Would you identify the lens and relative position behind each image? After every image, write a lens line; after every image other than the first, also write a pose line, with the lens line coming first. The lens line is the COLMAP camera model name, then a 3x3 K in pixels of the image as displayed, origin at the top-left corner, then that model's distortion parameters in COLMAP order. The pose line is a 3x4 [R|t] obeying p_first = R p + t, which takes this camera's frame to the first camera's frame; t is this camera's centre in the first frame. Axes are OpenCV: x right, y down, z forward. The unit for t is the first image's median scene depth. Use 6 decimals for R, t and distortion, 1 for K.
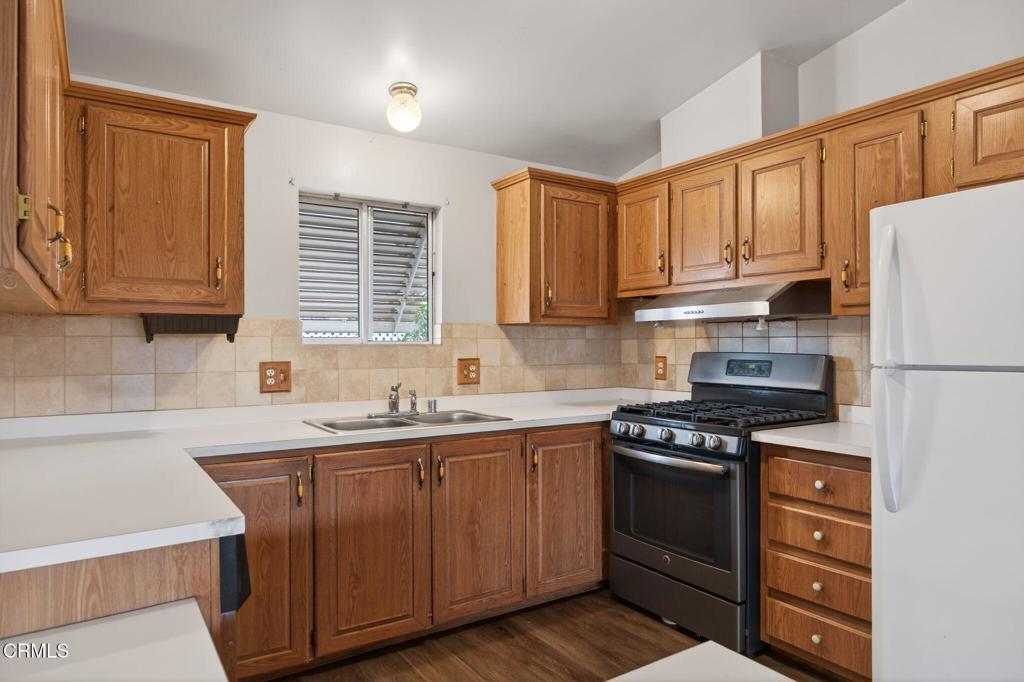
lens RADIAL K [[514.1, 0, 514.2], [0, 514.1, 338.0], [0, 0, 1]] dist [0.001639, -0.000165]
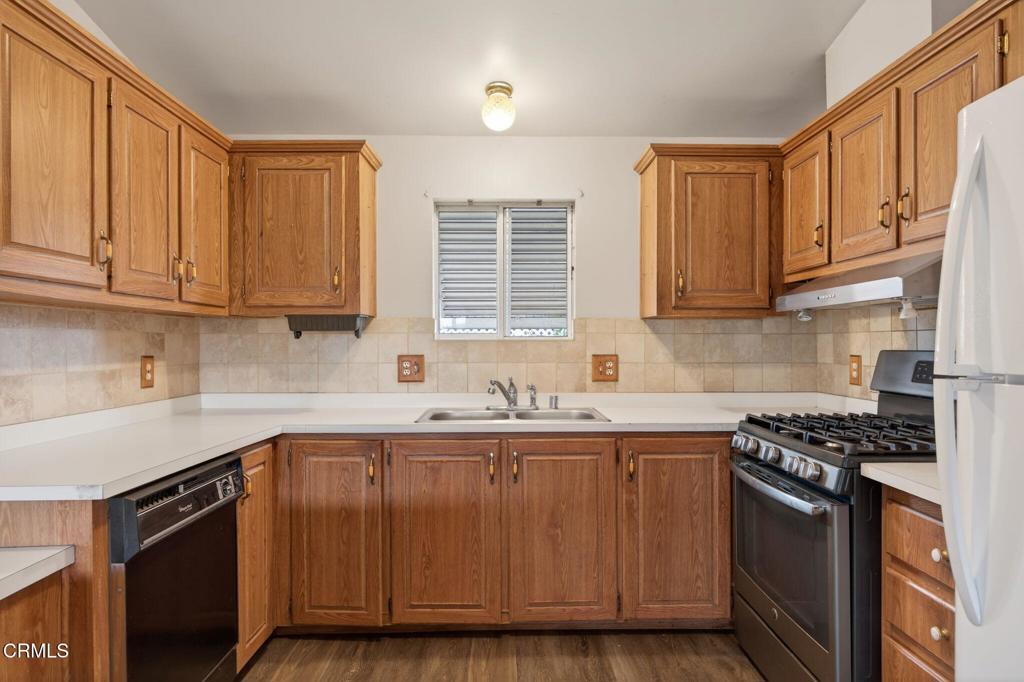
lens RADIAL K [[502.3, 0, 512.5], [0, 502.3, 336.5], [0, 0, 1]] dist [0.000803, 0.000416]
pose [[0.891370, -0.003269, -0.453265, 0.248198], [0.005663, 0.999976, 0.003925, 0.002167], [0.453241, -0.006066, 0.891367, 0.119162]]
